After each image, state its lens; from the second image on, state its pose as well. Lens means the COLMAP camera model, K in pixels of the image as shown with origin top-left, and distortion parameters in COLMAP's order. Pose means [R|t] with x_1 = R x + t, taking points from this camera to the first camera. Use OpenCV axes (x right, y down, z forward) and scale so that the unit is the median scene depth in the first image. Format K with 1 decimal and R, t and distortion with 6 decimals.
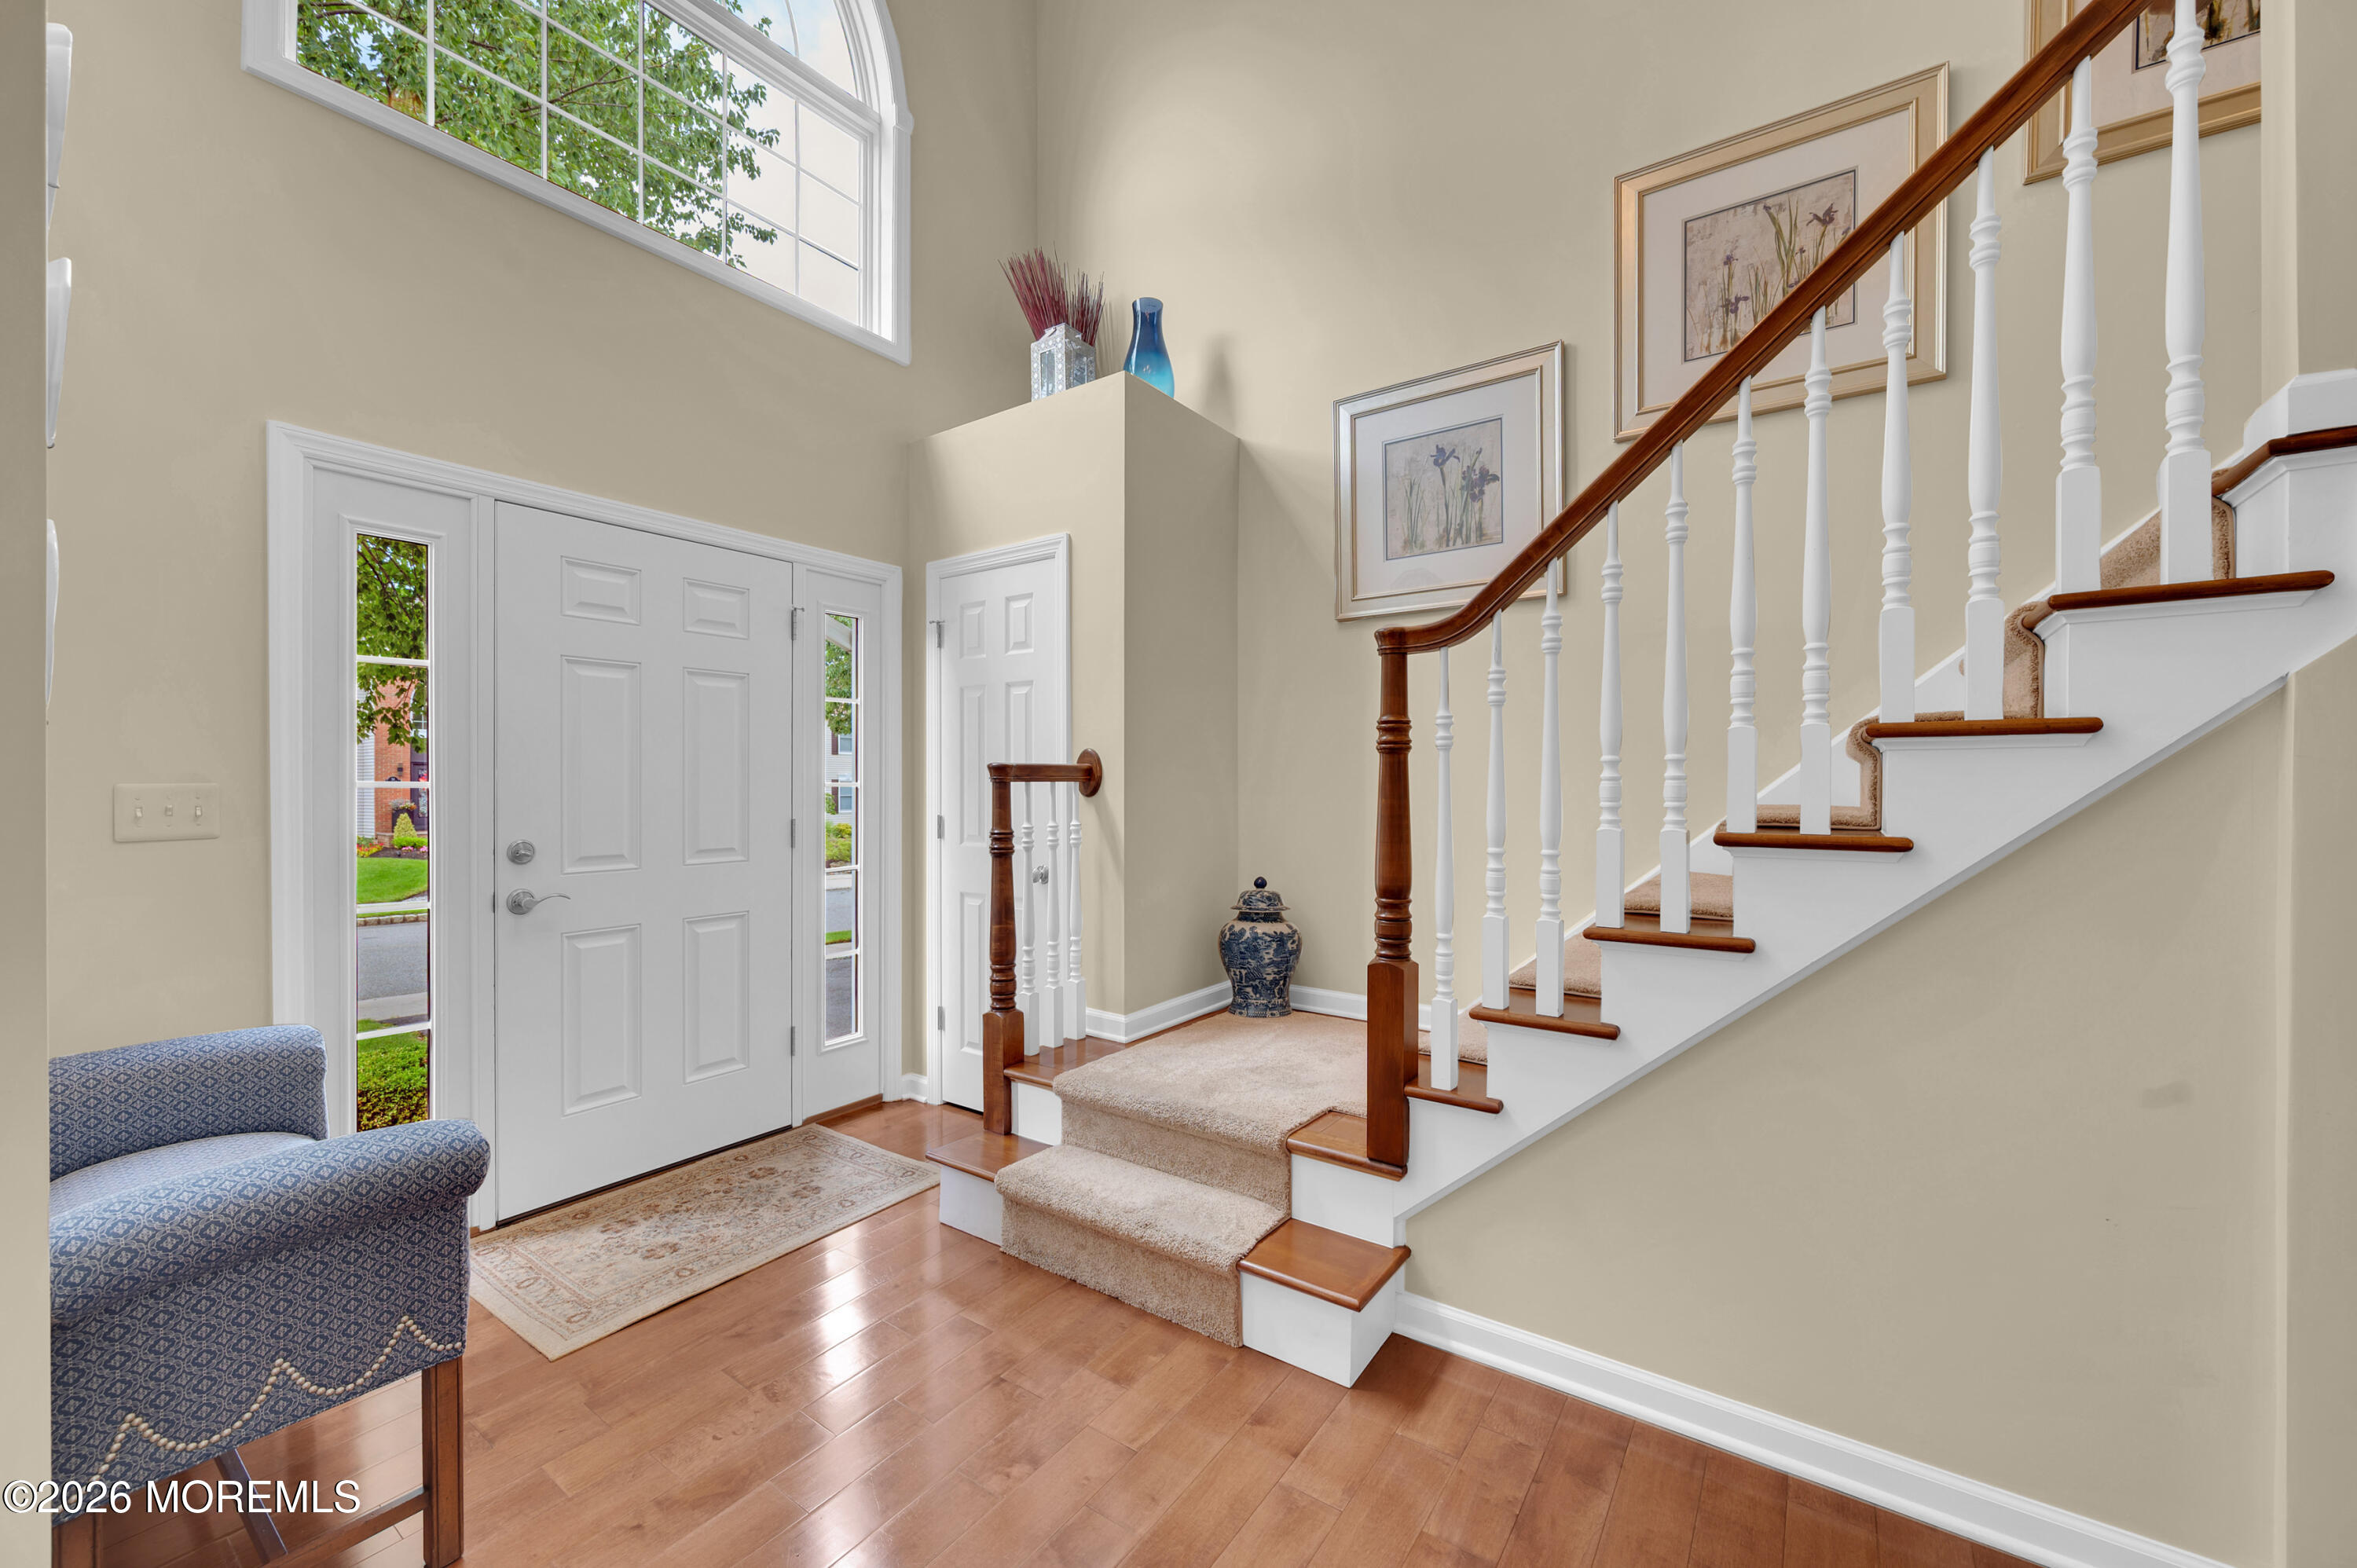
lens RADIAL K [[937.1, 0, 1183.6], [0, 937.1, 792.7], [0, 0, 1]] dist [0.001140, -0.007450]
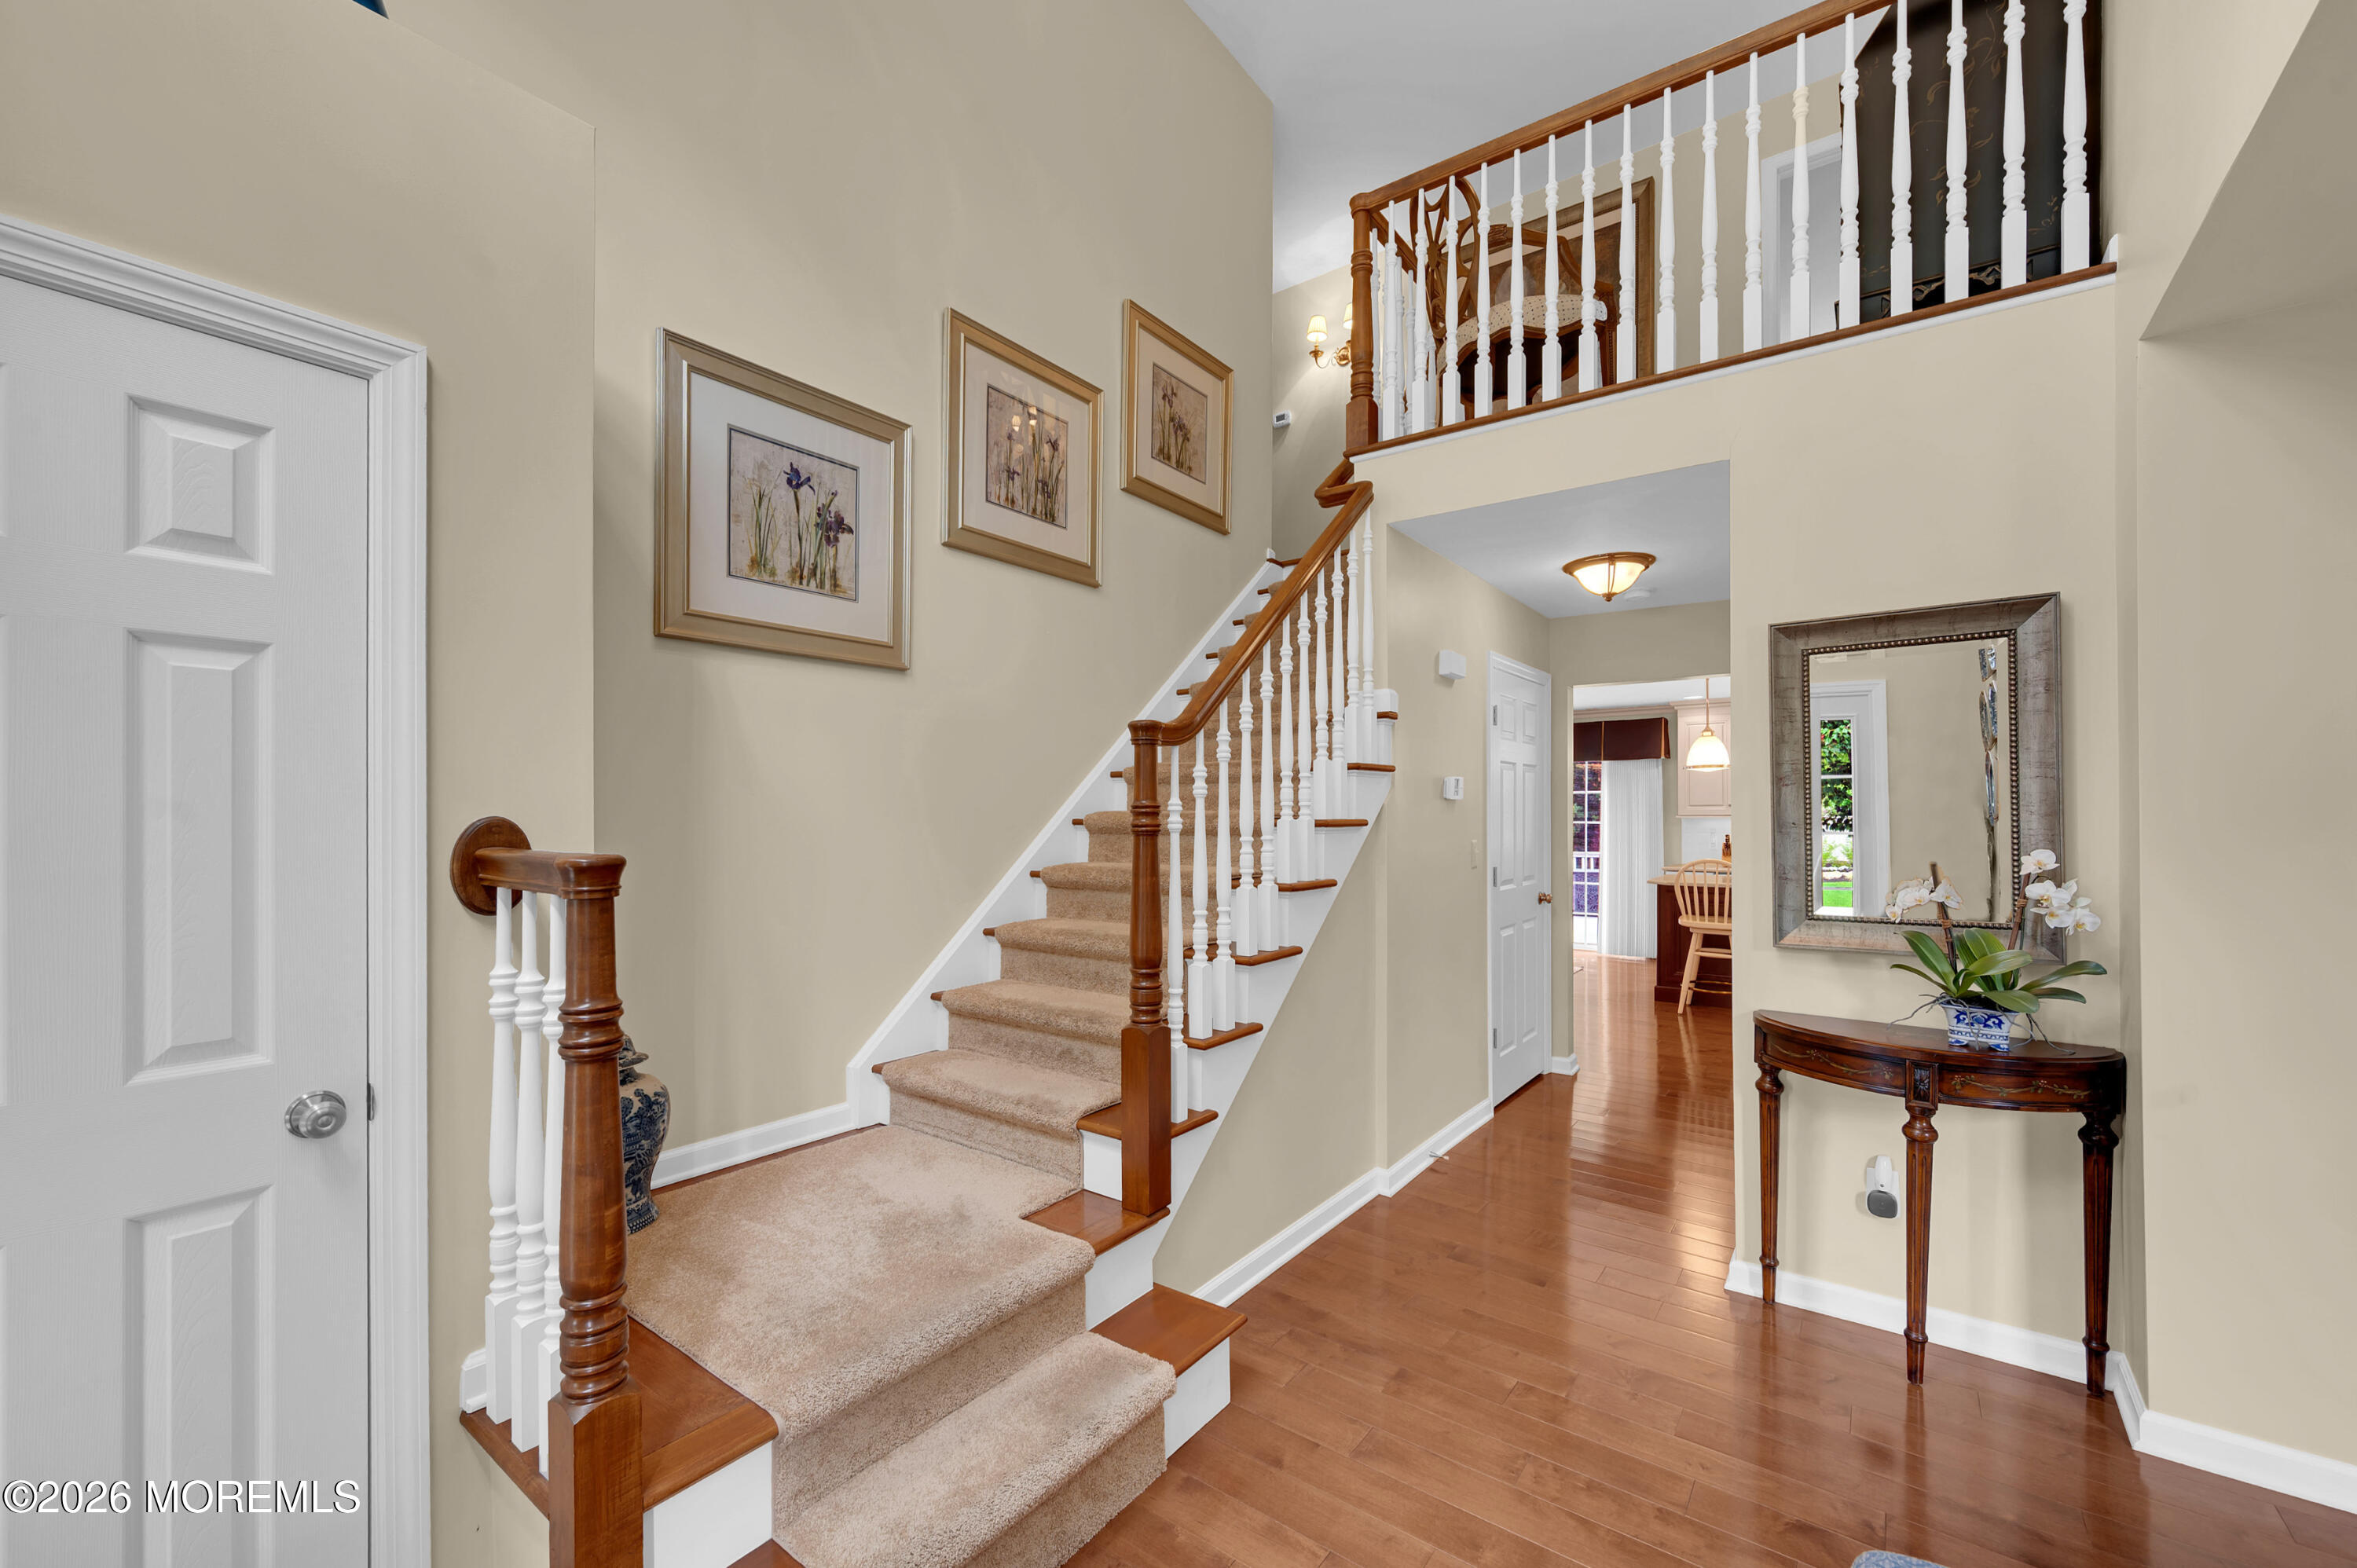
lens RADIAL K [[946.2, 0, 1169.5], [0, 946.2, 811.2], [0, 0, 1]] dist [-0.009458, -0.000007]
pose [[0.024820, 0.003070, 0.999687, -0.649705], [0.012408, 0.999917, -0.003379, -0.047878], [-0.999615, 0.012488, 0.024780, 0.700497]]
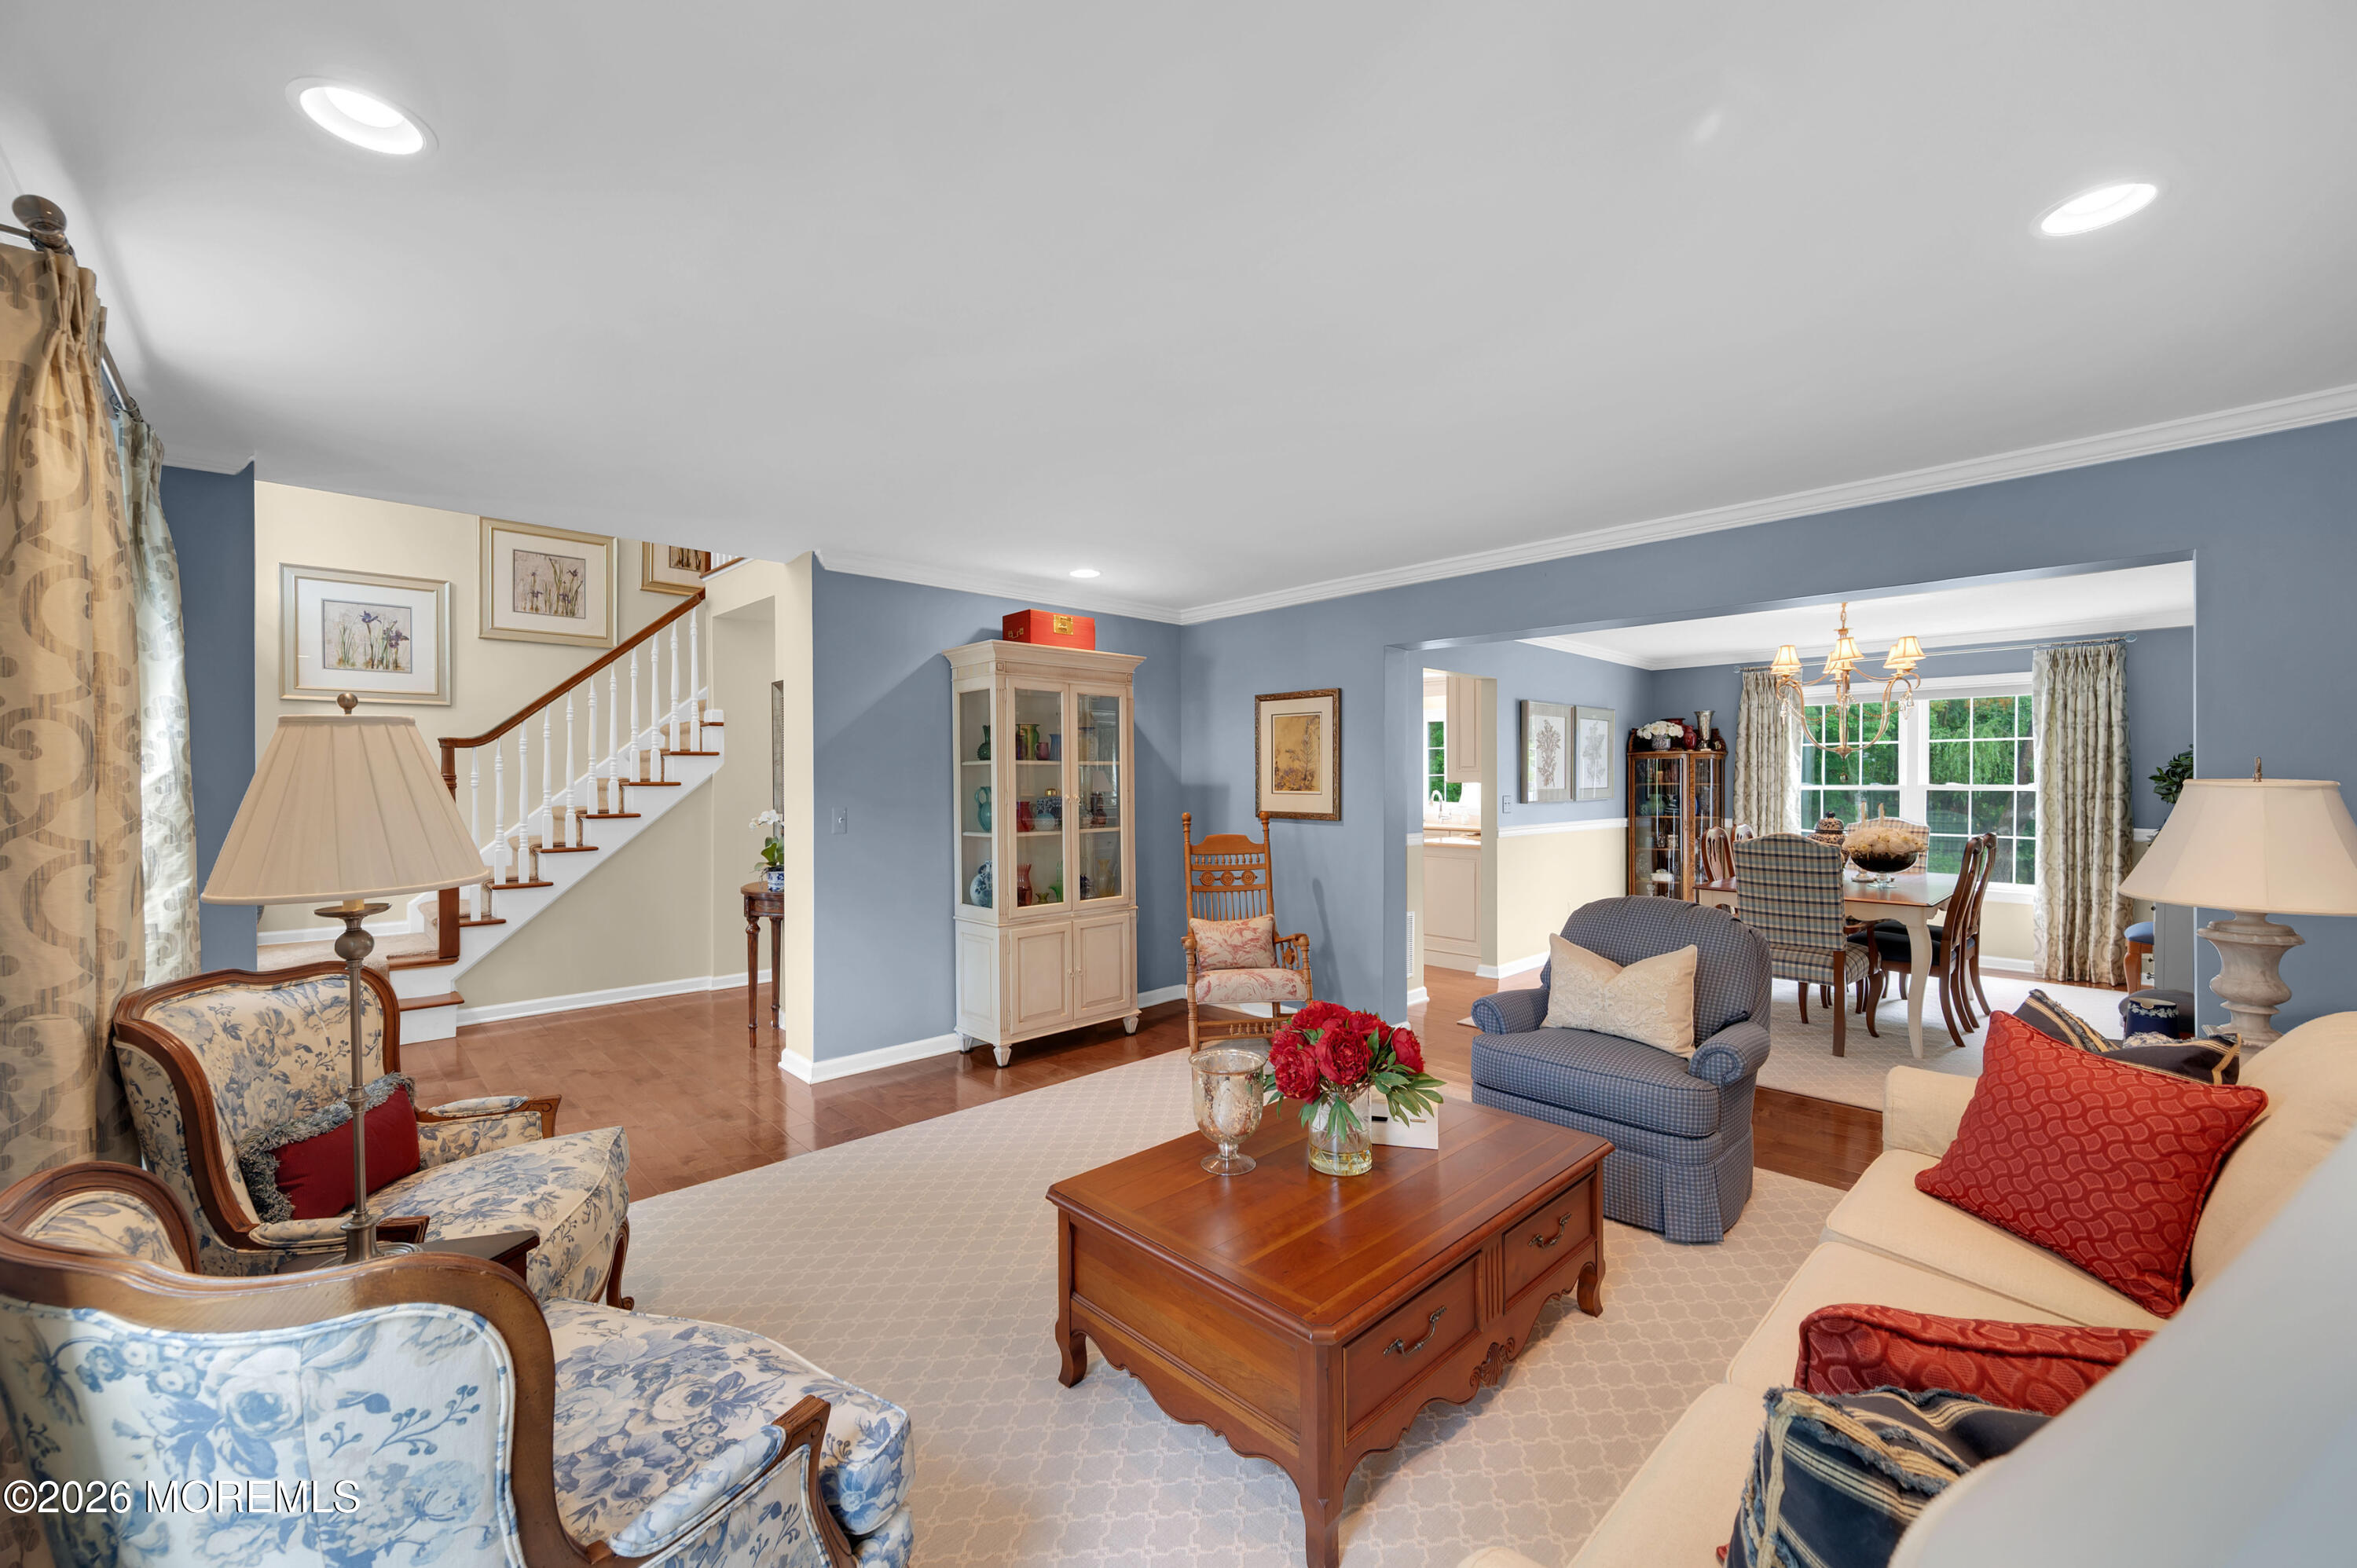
lens RADIAL K [[929.3, 0, 1170.3], [0, 929.3, 771.8], [0, 0, 1]] dist [0.001005, 0.000099]
pose [[0.201893, 0.000632, 0.979407, -1.290312], [0.011392, 0.999931, -0.002994, -0.042866], [-0.979341, 0.011762, 0.201872, -0.966232]]
